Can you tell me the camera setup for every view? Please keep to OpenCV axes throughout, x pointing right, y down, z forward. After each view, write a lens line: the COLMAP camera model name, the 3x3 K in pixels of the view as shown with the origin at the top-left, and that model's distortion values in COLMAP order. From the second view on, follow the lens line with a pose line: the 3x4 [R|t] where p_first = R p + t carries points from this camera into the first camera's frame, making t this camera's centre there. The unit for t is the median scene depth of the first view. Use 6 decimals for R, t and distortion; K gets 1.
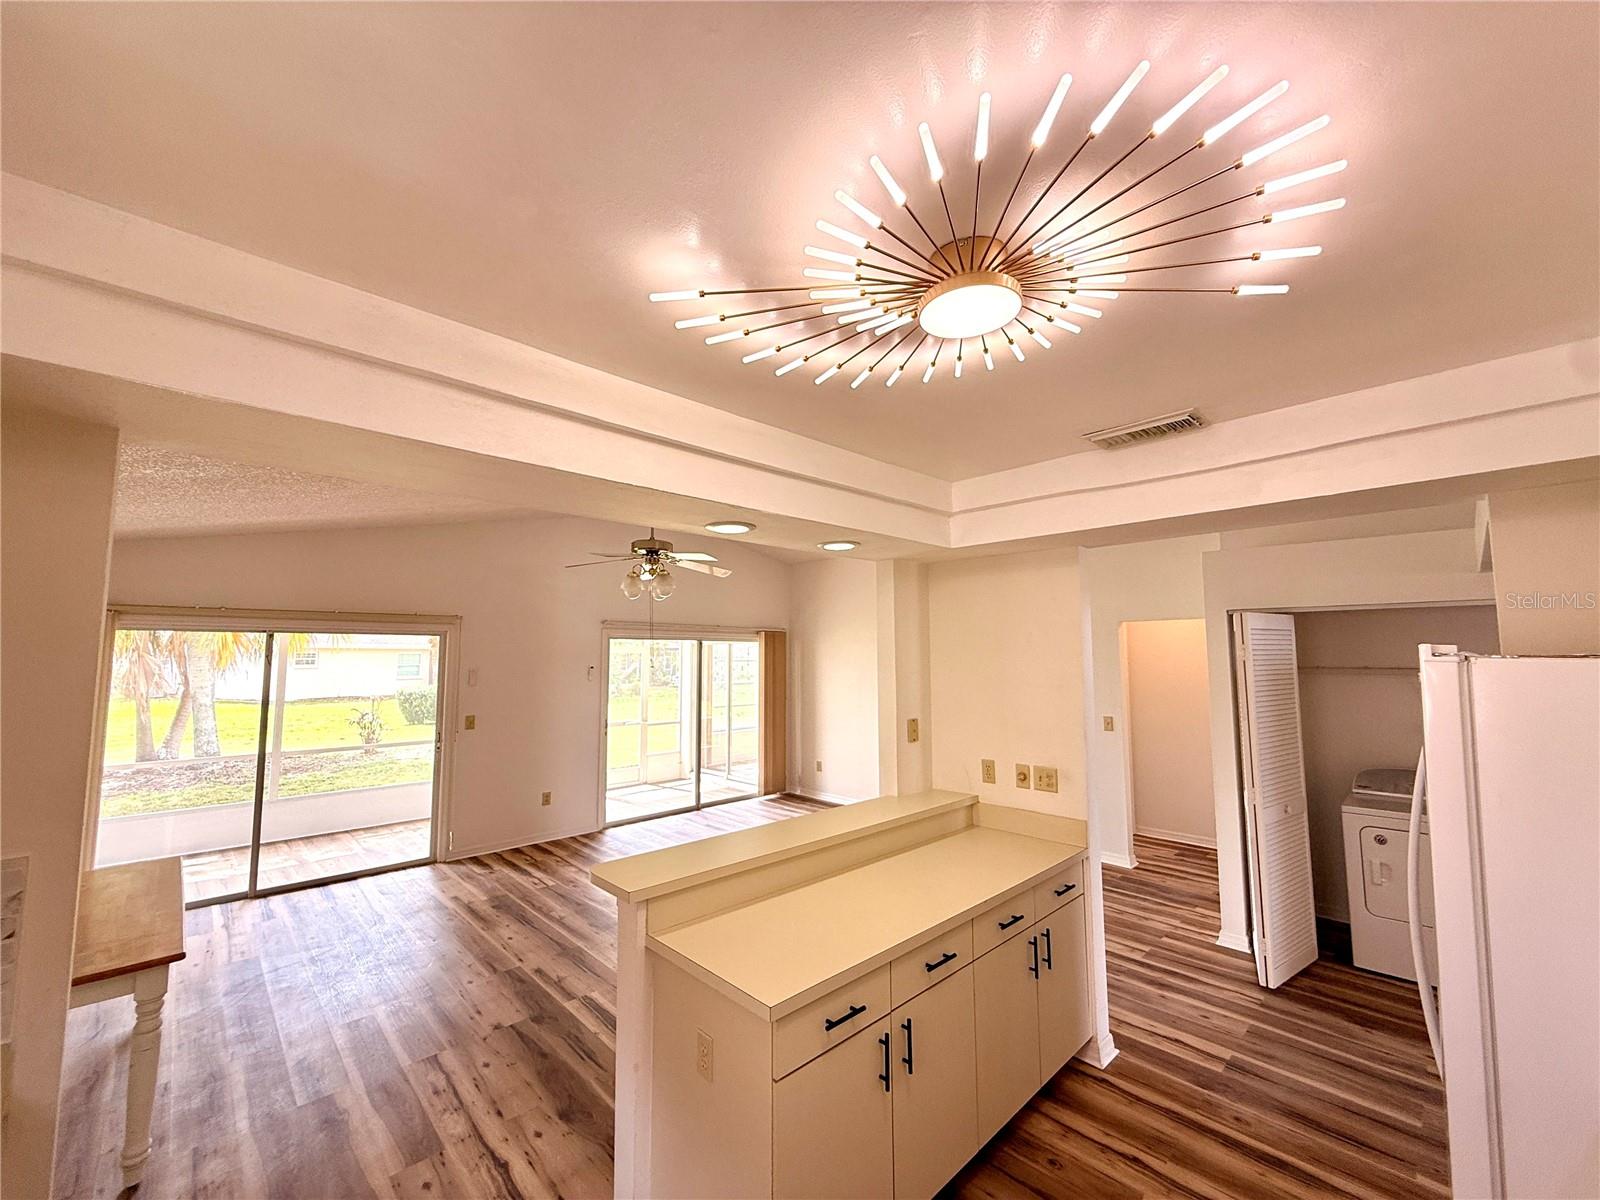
lens RADIAL K [[639.3, 0, 799.0], [0, 639.3, 602.8], [0, 0, 1]] dist [0.001036, -0.000091]
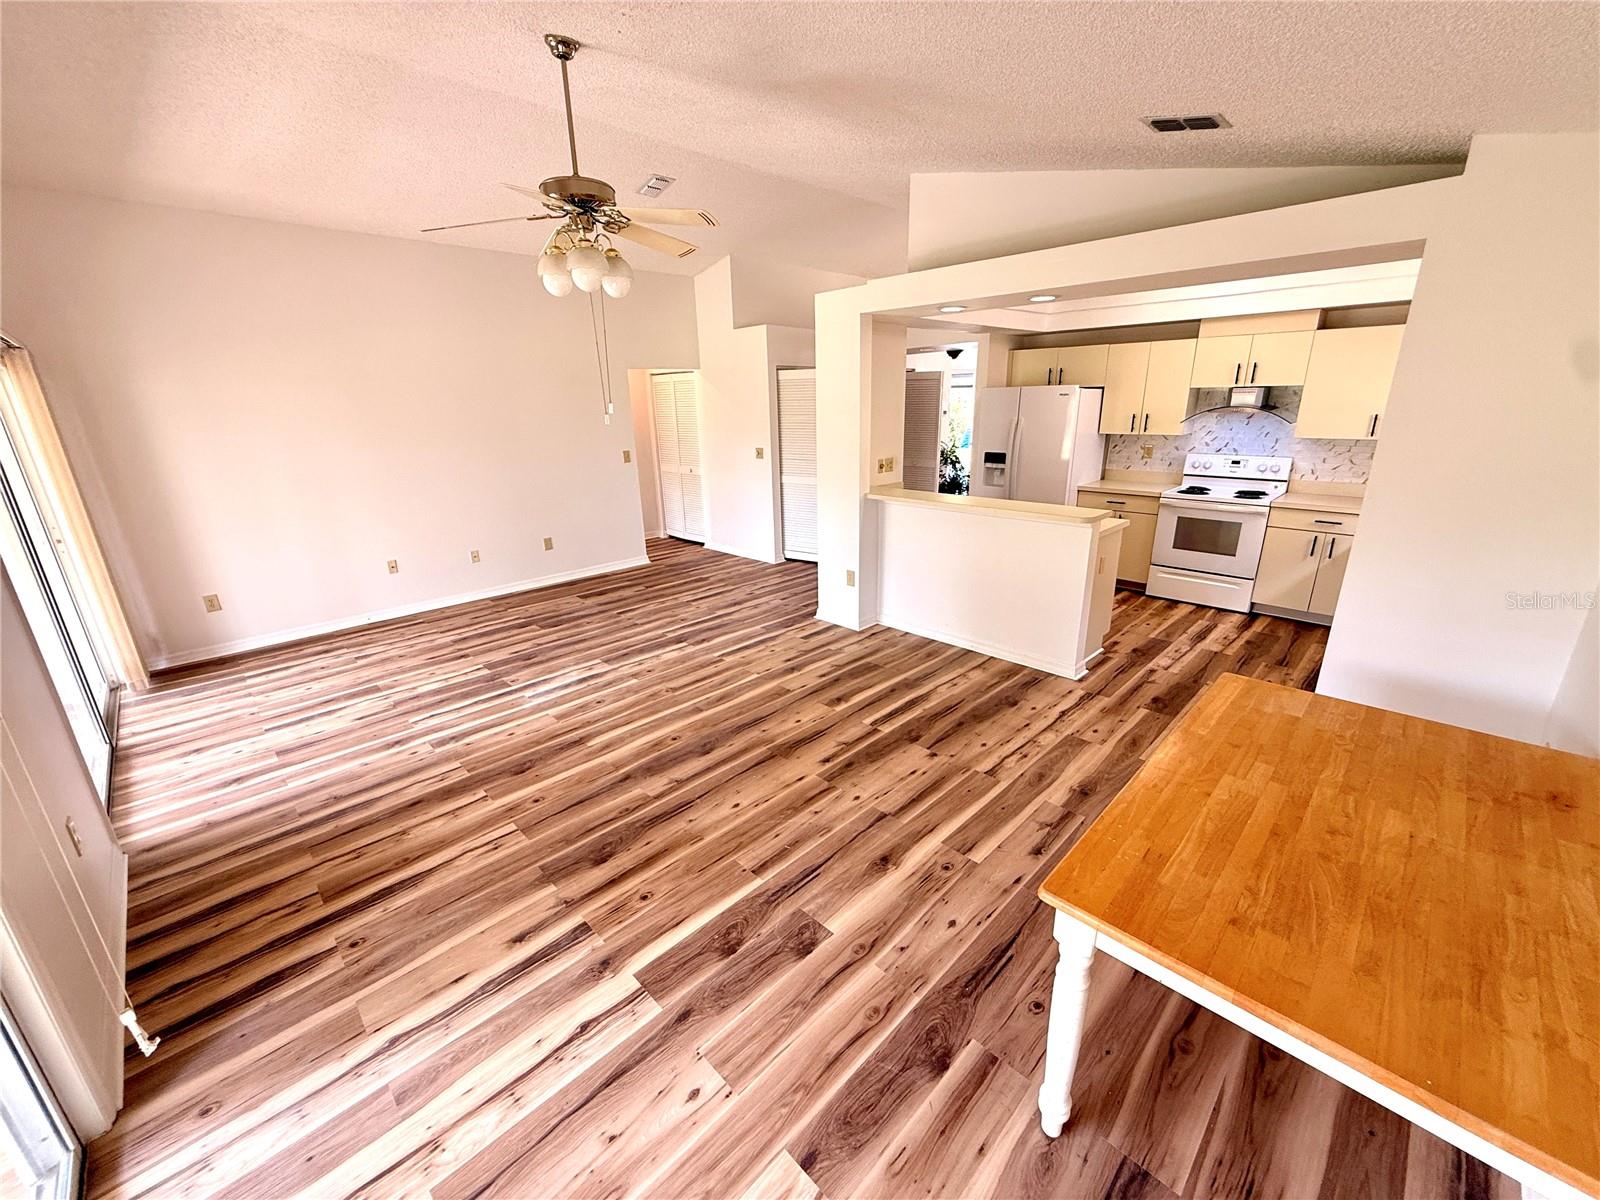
lens RADIAL K [[639.3, 0, 799.0], [0, 639.3, 602.8], [0, 0, 1]] dist [0.001036, -0.000091]
pose [[-0.015911, -0.305647, 0.952012, -1.160178], [-0.063707, 0.950508, 0.304099, 0.093760], [-0.997842, -0.055812, -0.034595, 1.053101]]
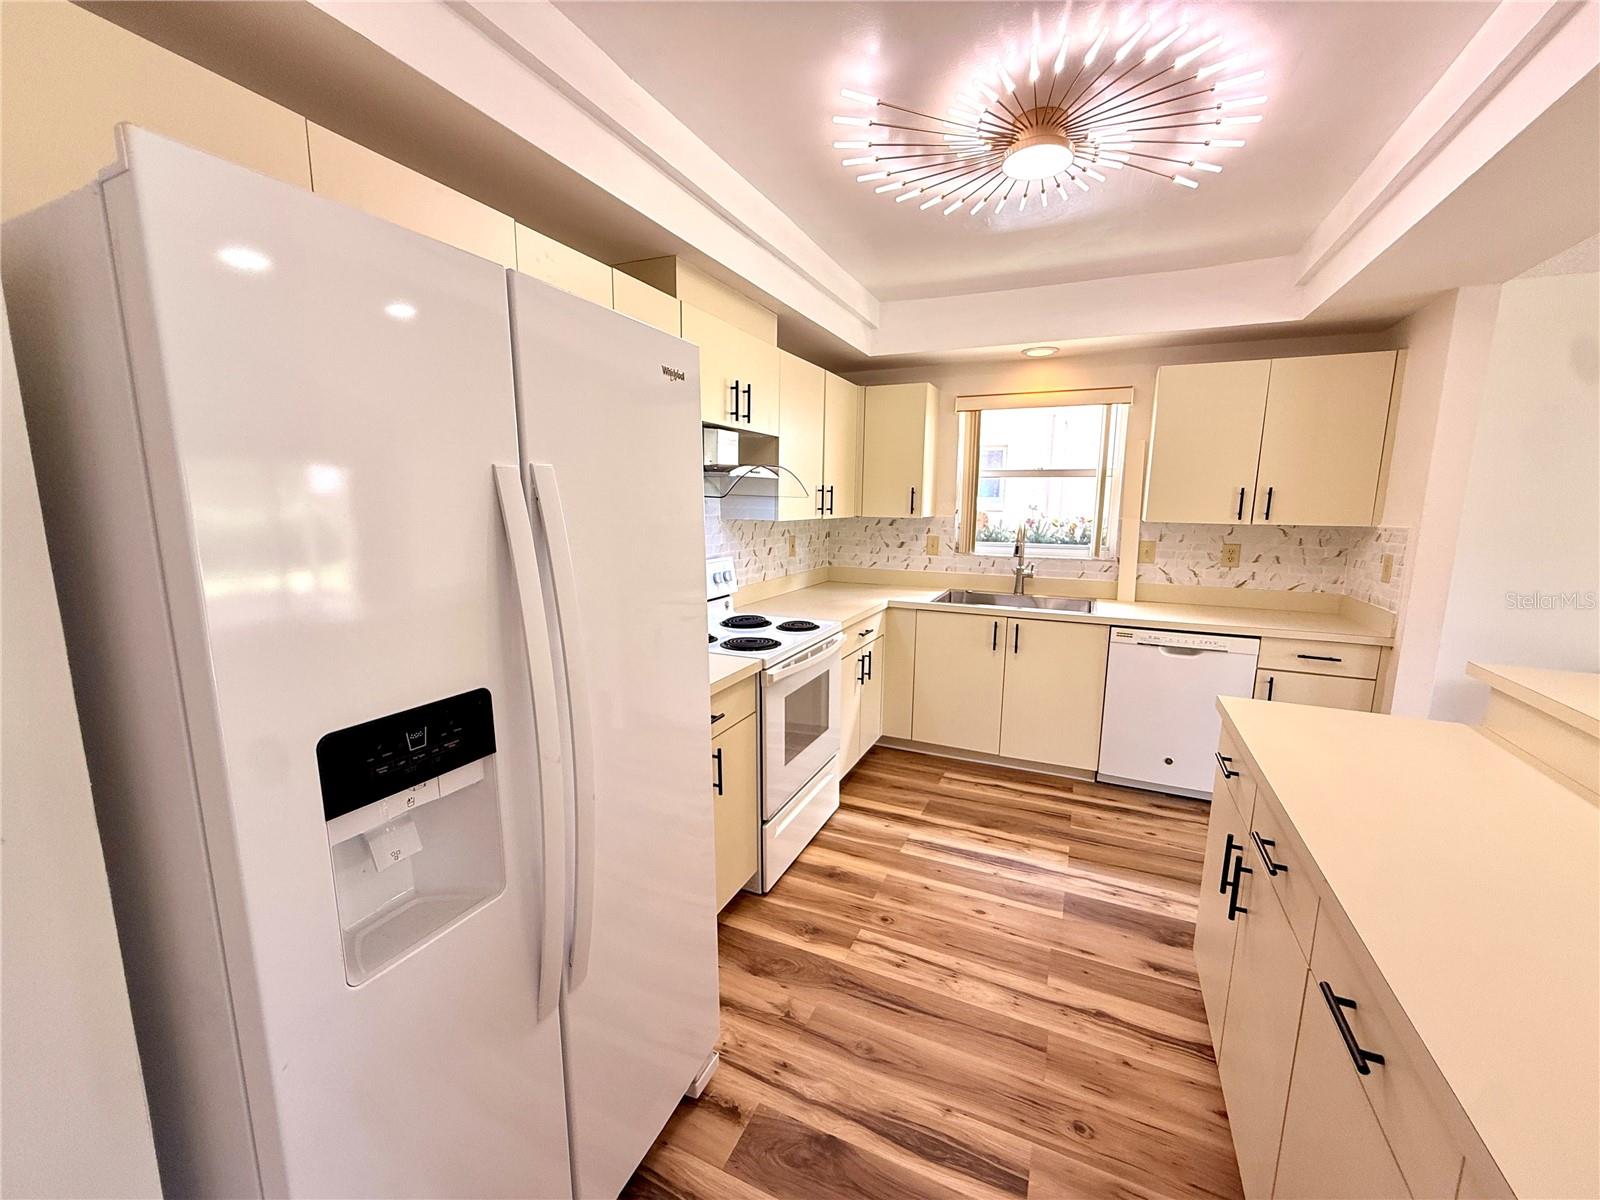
lens RADIAL K [[639.3, 0, 799.0], [0, 639.3, 602.8], [0, 0, 1]] dist [0.001036, -0.000091]
pose [[-0.930966, 0.053866, -0.361110, 0.468613], [0.025624, 0.996257, 0.082550, 0.143032], [0.364205, 0.067598, -0.928862, 0.764472]]
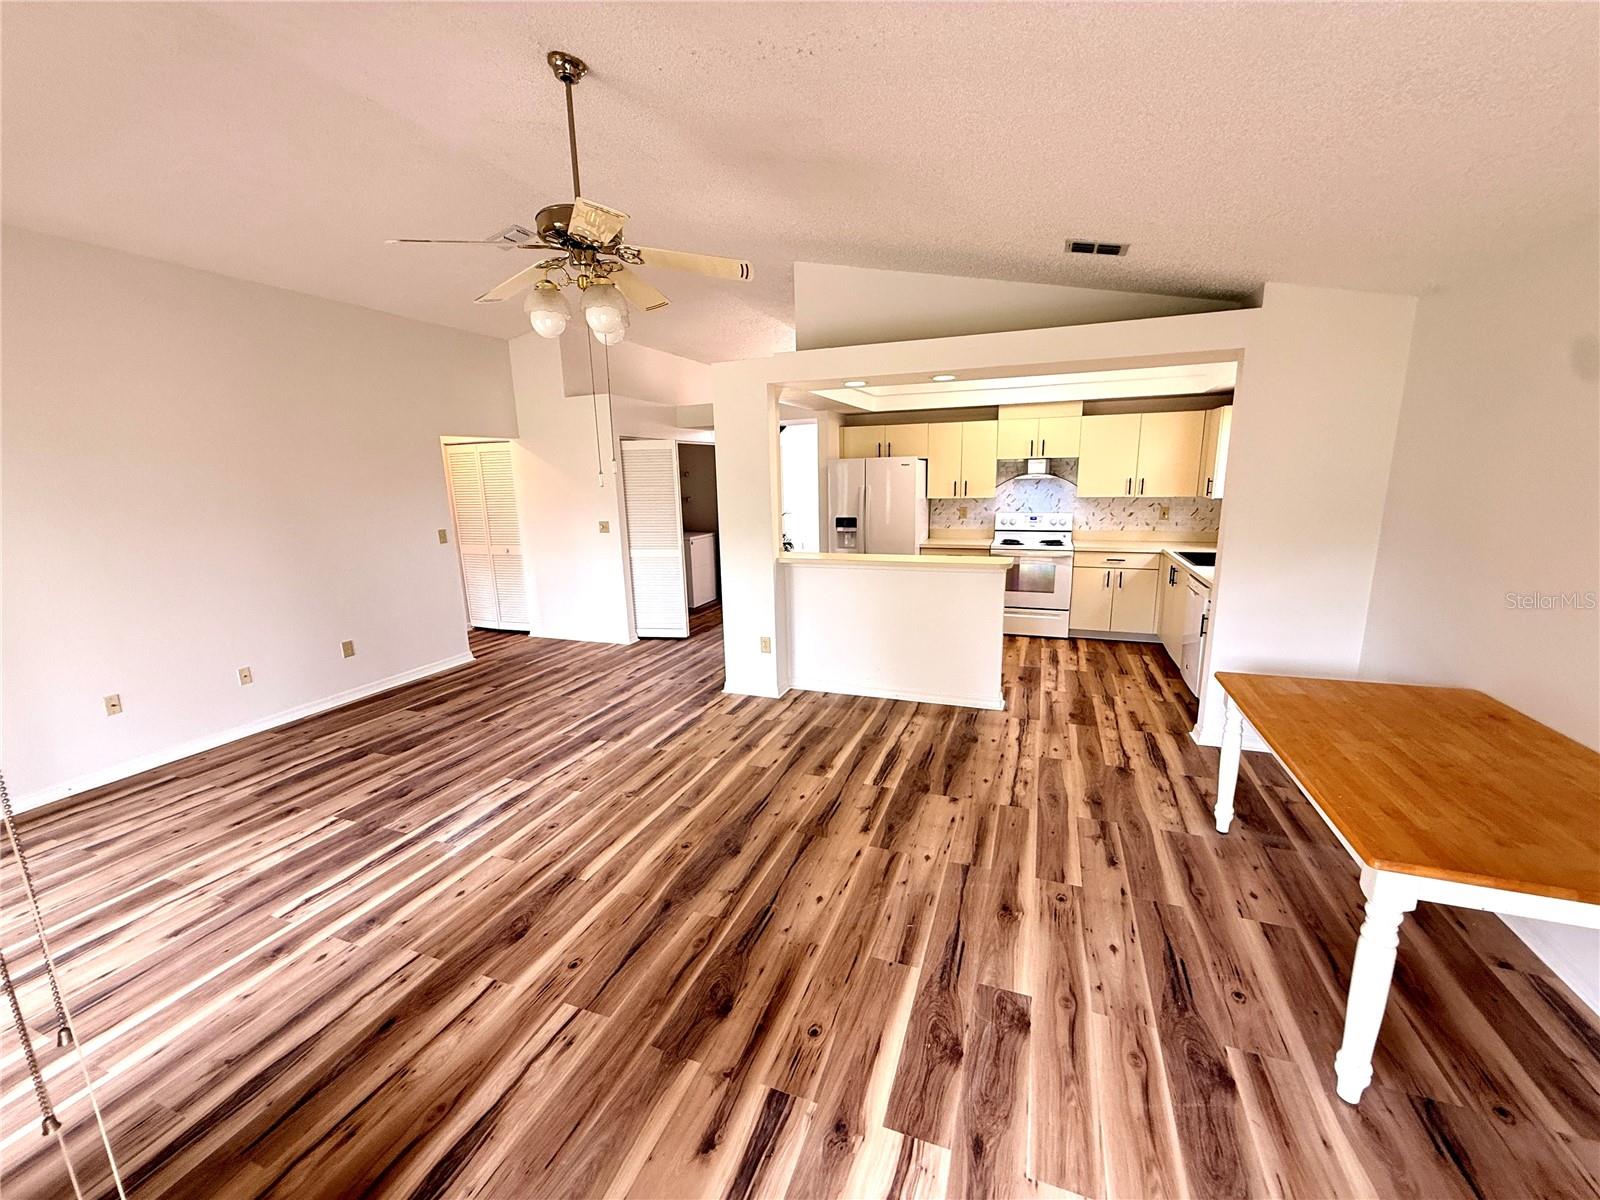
lens RADIAL K [[639.3, 0, 799.0], [0, 639.3, 602.8], [0, 0, 1]] dist [0.001036, -0.000091]
pose [[-0.427723, -0.171779, 0.887437, -1.041084], [-0.053169, 0.984858, 0.165010, 0.142116], [-0.902345, 0.023394, -0.430380, 1.399252]]
